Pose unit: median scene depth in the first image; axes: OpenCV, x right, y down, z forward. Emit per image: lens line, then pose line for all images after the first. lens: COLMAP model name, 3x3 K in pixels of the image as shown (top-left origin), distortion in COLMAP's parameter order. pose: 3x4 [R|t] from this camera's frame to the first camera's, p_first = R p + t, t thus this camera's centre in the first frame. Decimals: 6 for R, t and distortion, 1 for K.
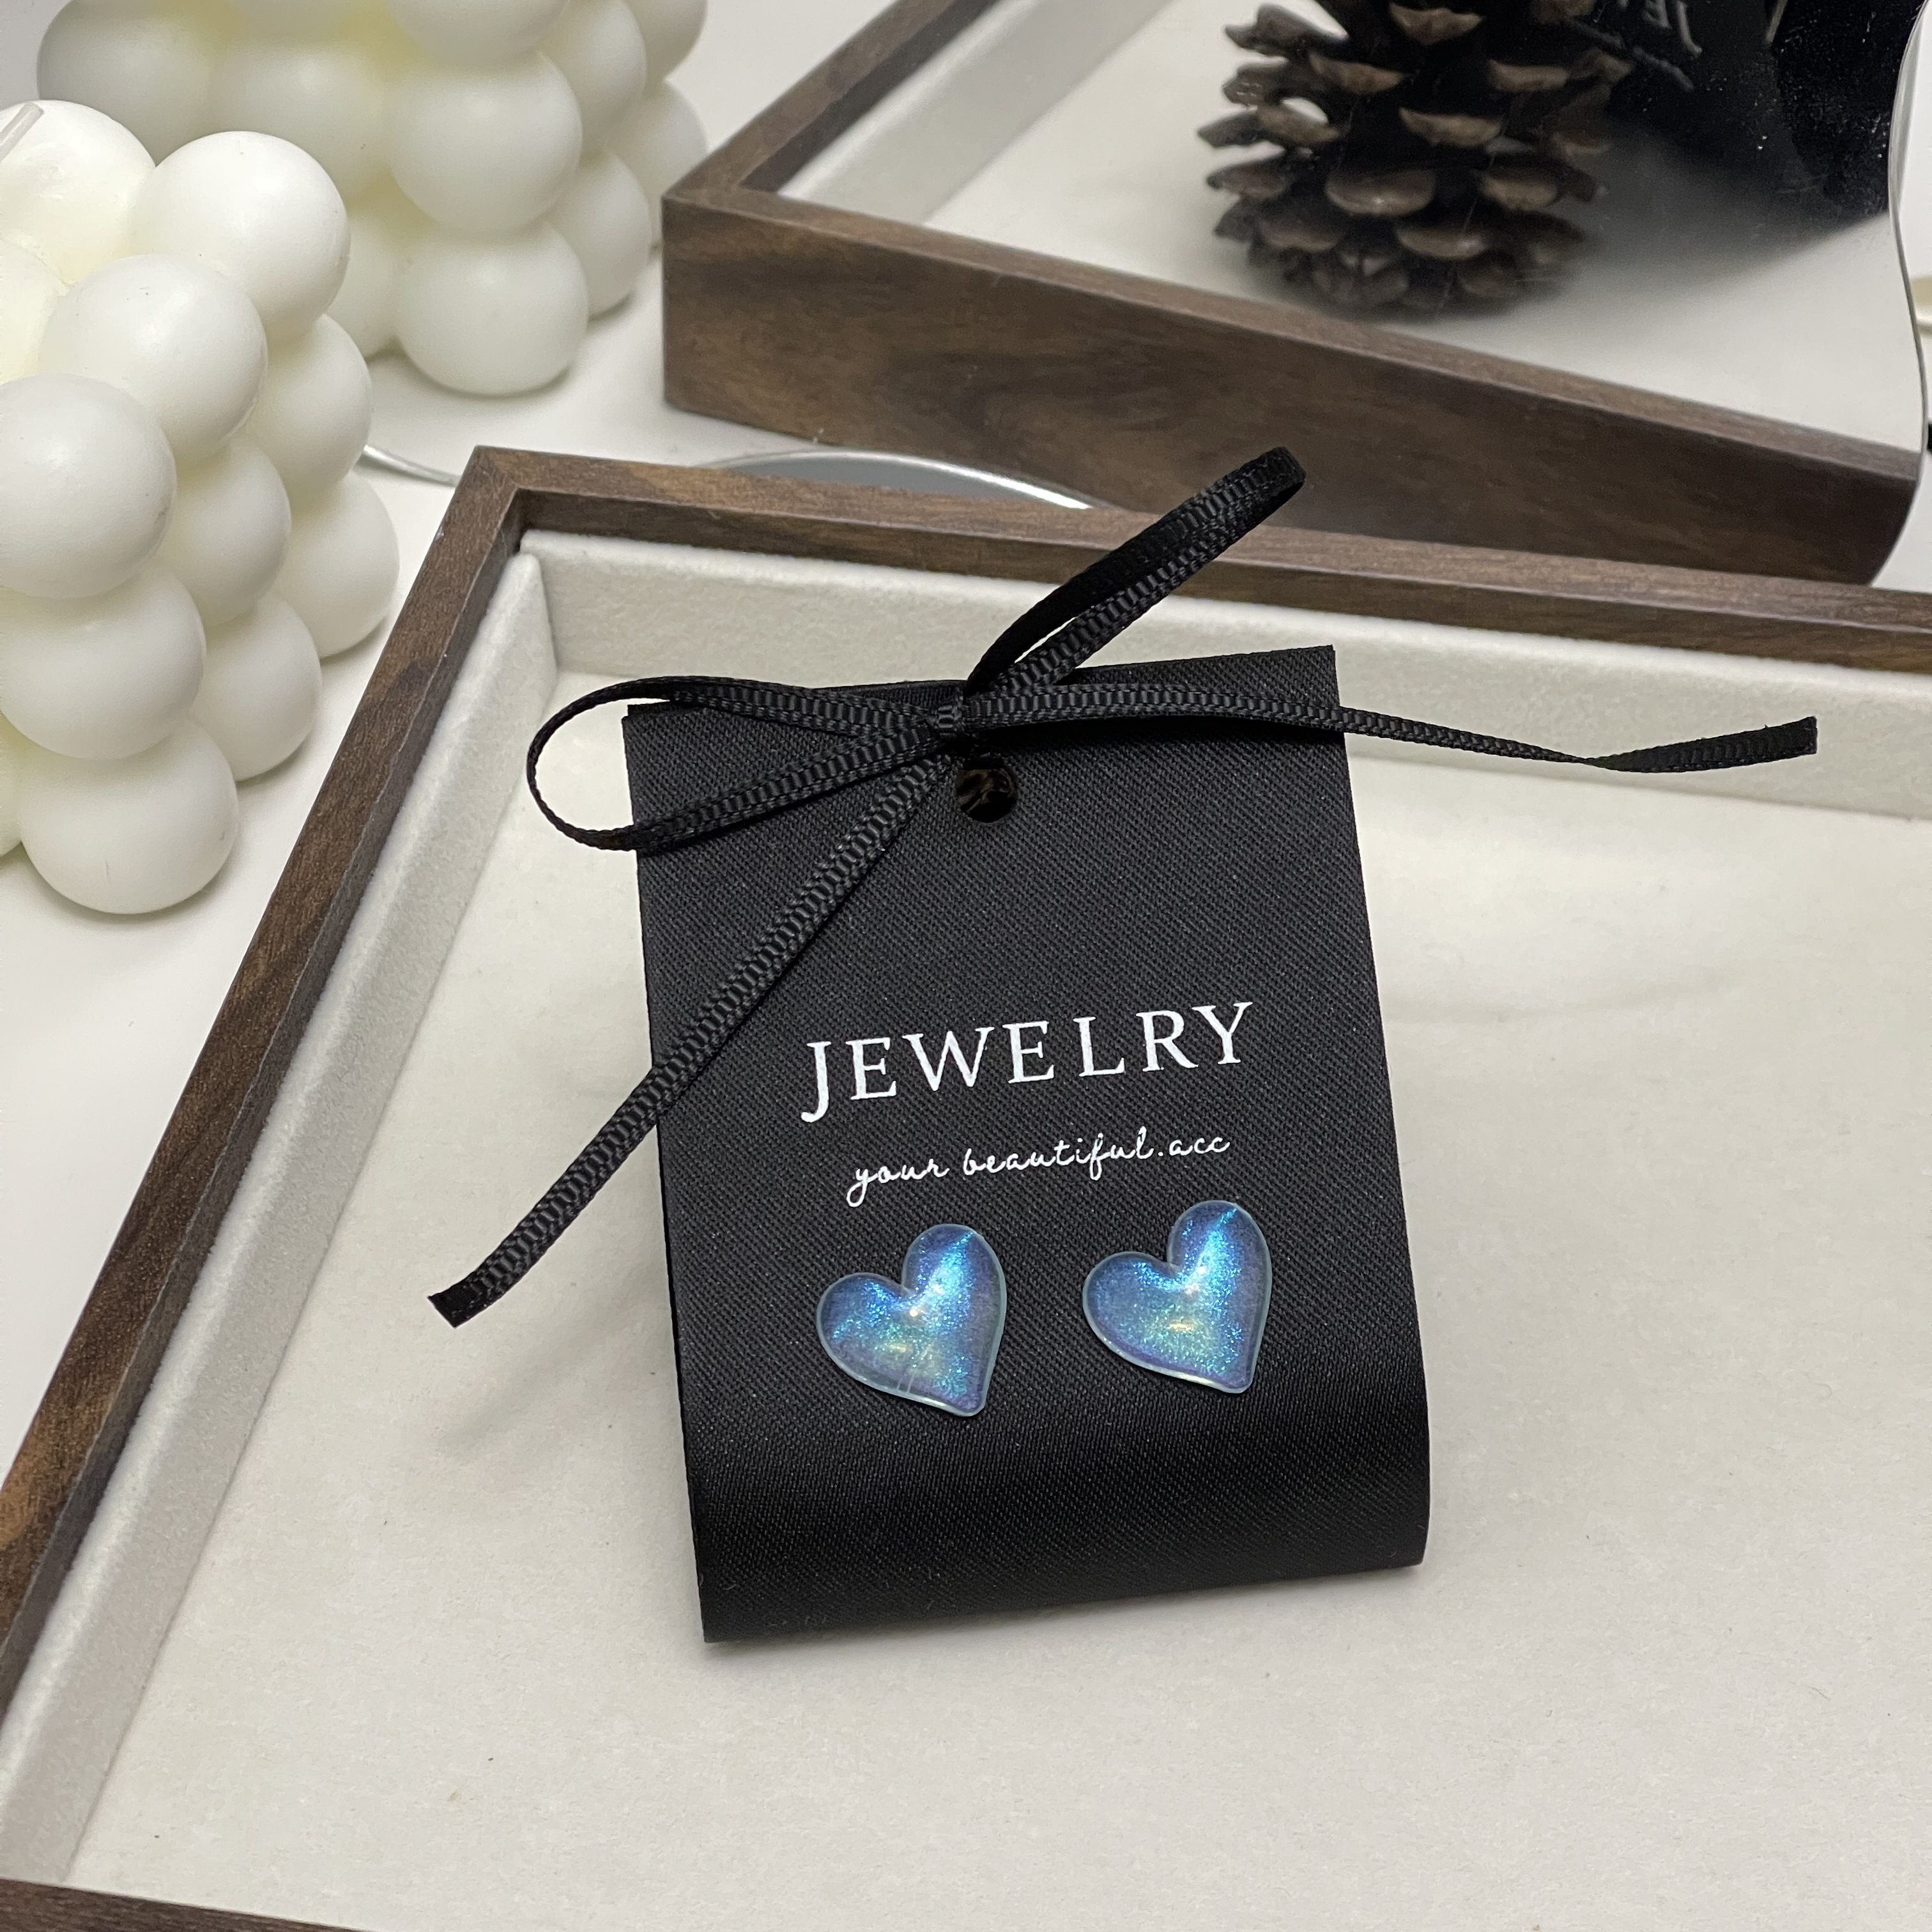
lens RADIAL K [[4968.7, 0, 994.1], [0, 4968.7, 921.9], [0, 0, 1]] dist [0.144015, 0.000000]
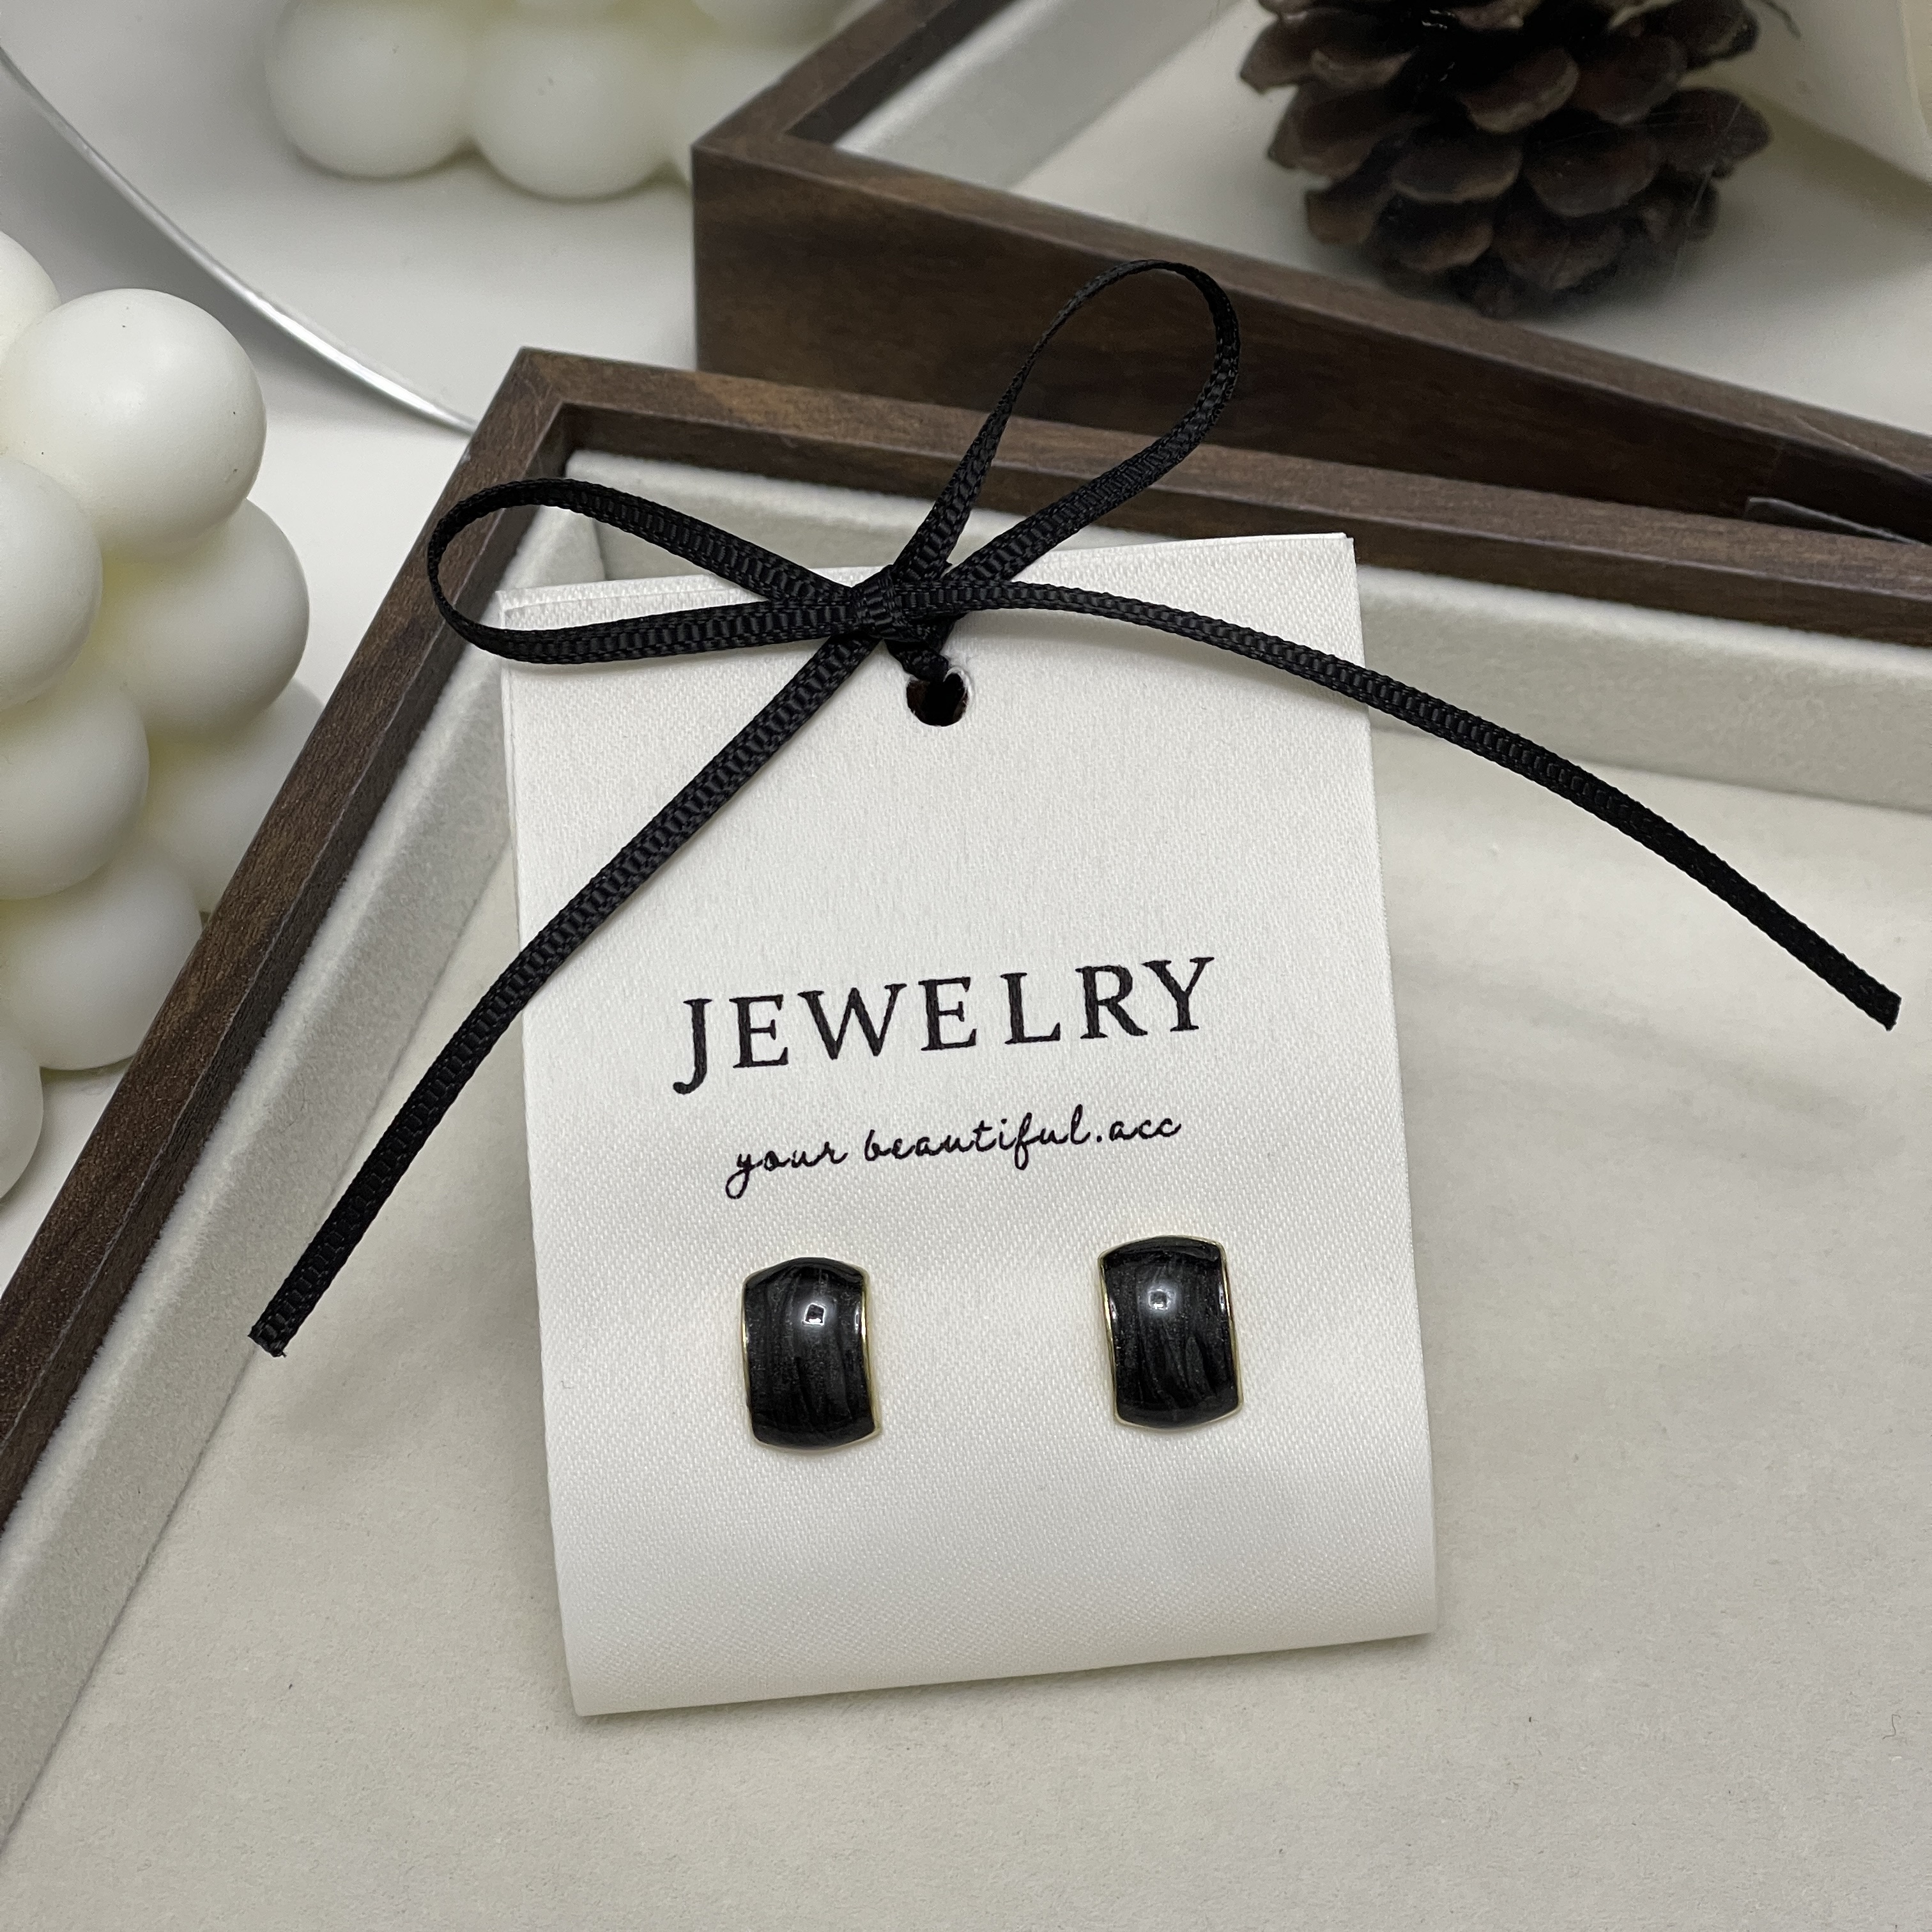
lens RADIAL K [[4968.7, 0, 981.4], [0, 4968.7, 902.9], [0, 0, 1]] dist [0.144015, 0.000000]
pose [[0.994823, 0.037982, -0.094263, 0.064180], [-0.031588, 0.997157, 0.068418, -0.068193], [0.096594, -0.065086, 0.993194, 0.173000]]
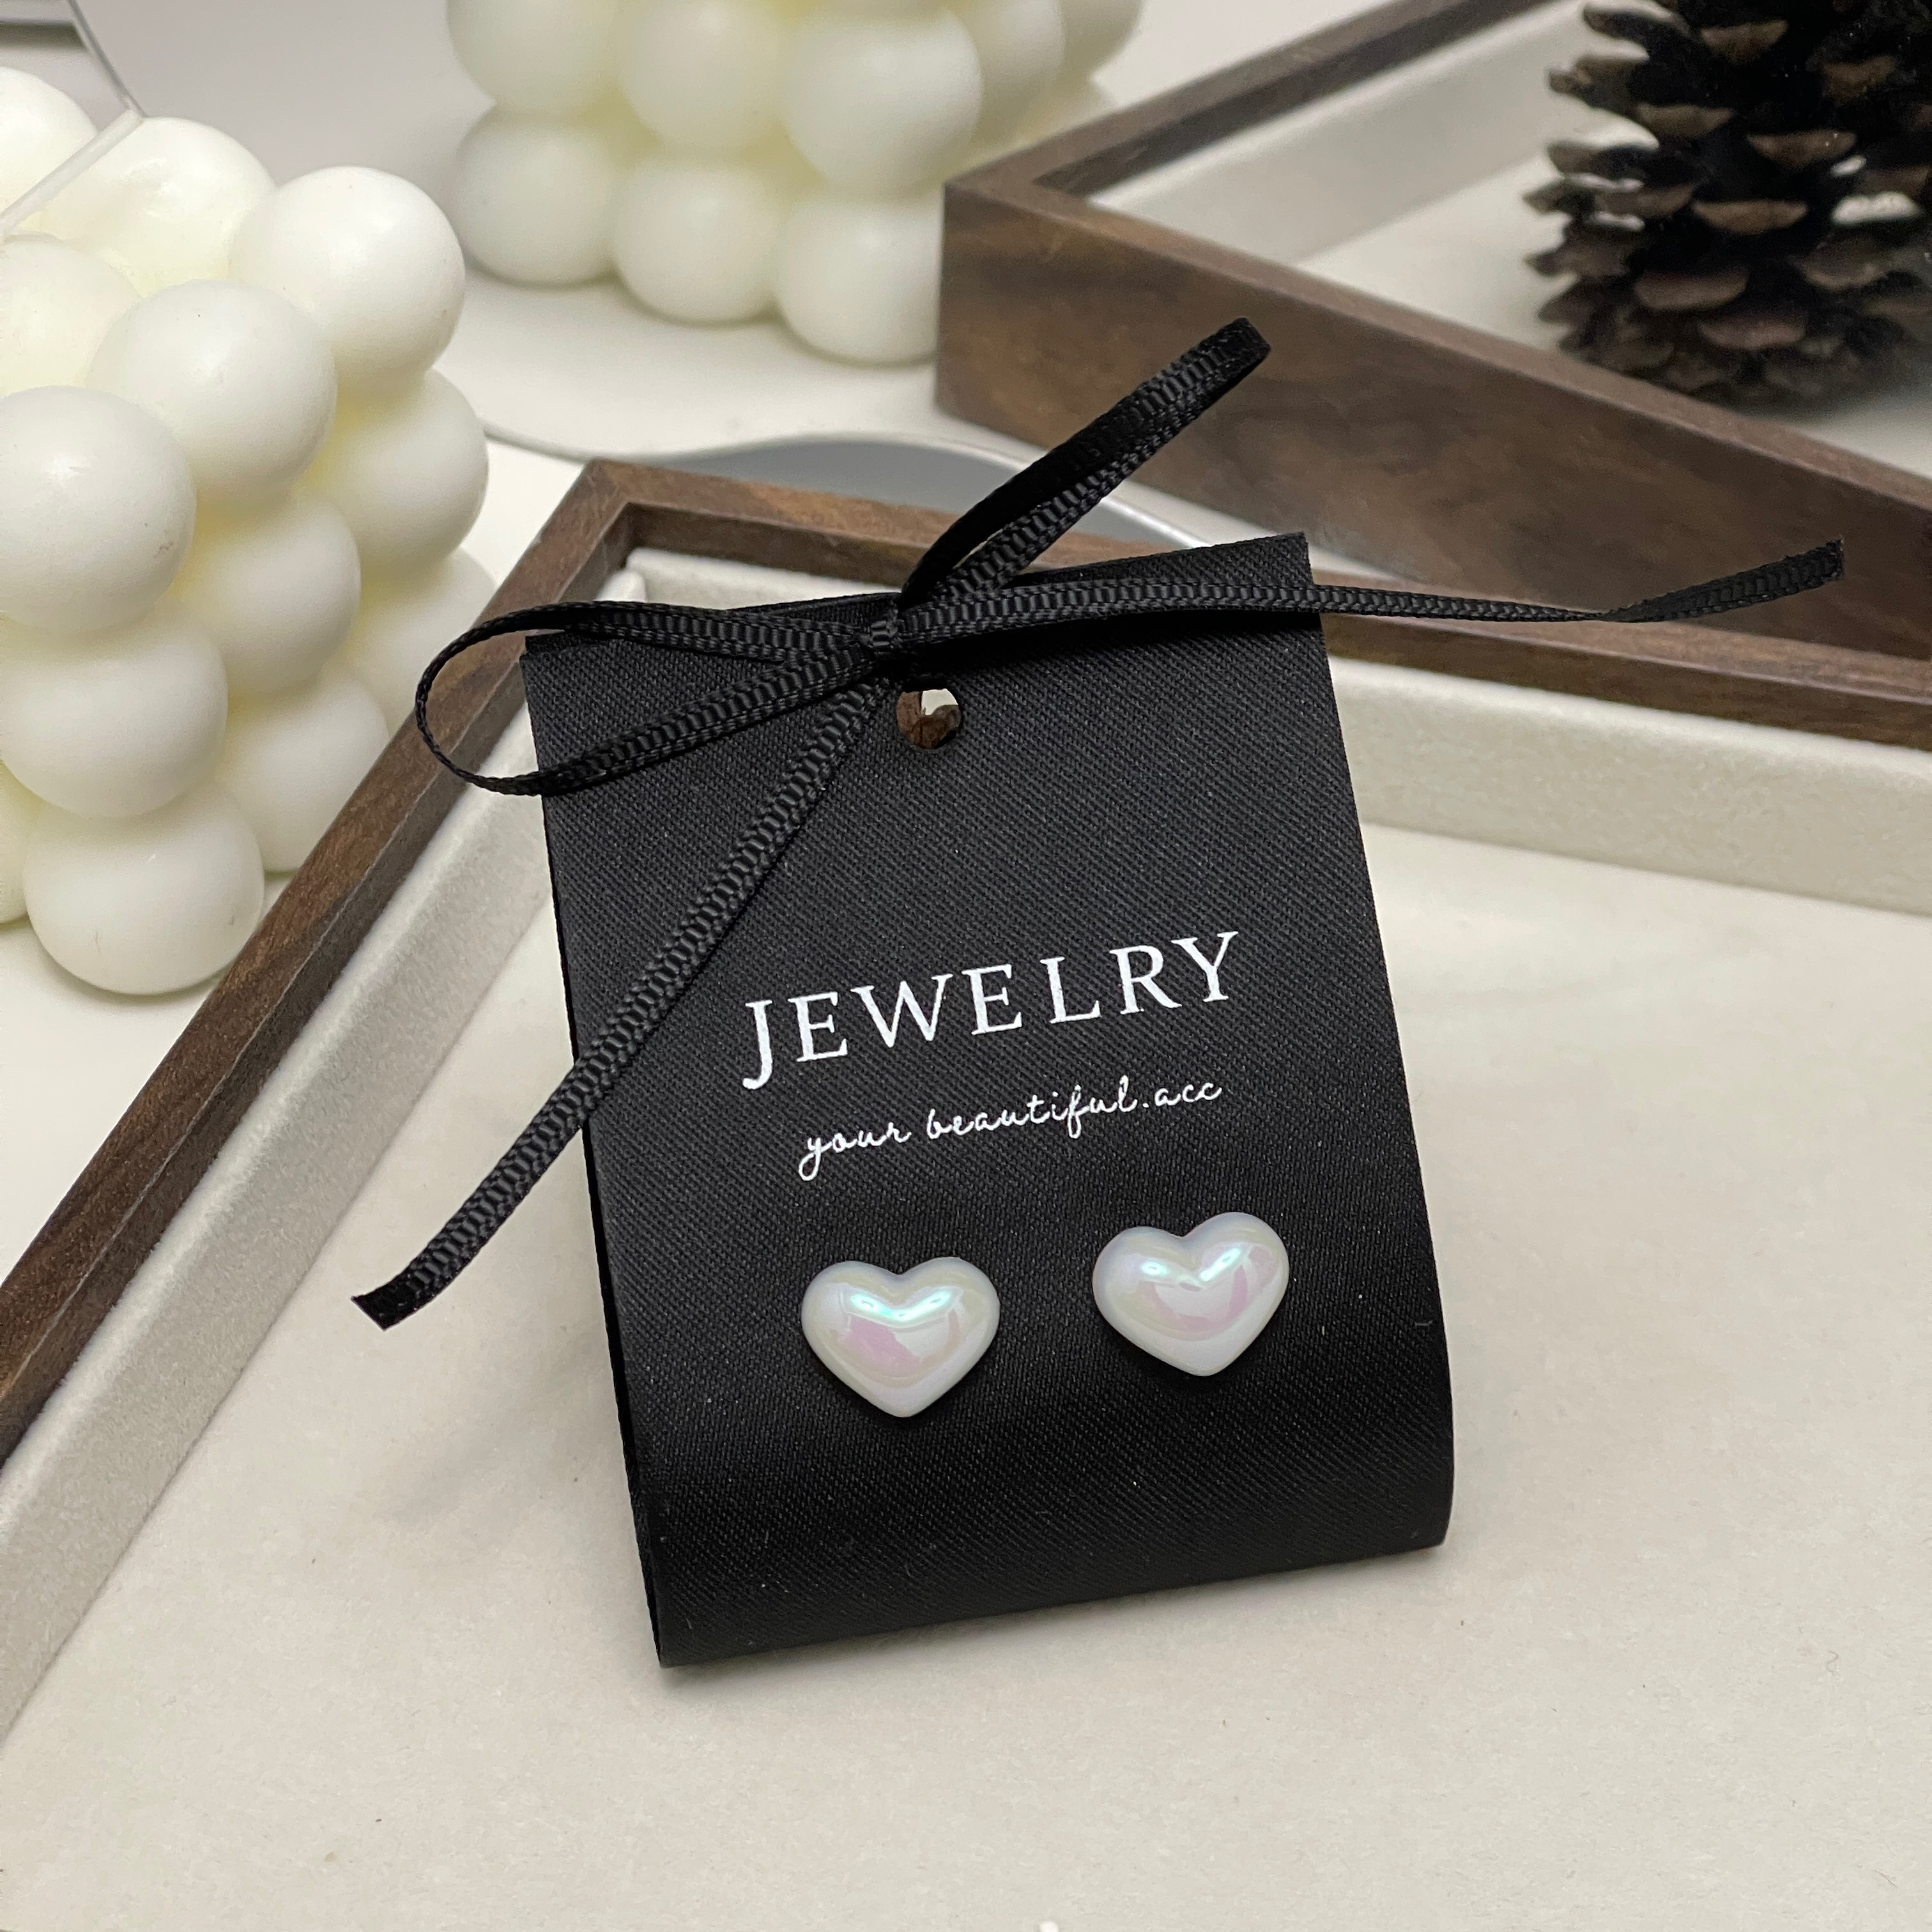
lens RADIAL K [[4968.7, 0, 998.8], [0, 4968.7, 946.2], [0, 0, 1]] dist [0.144015, 0.000000]
pose [[0.992143, 0.069595, -0.103965, 0.082502], [-0.076626, 0.994924, -0.065232, 0.055628], [0.098897, 0.072686, 0.992439, 0.099959]]
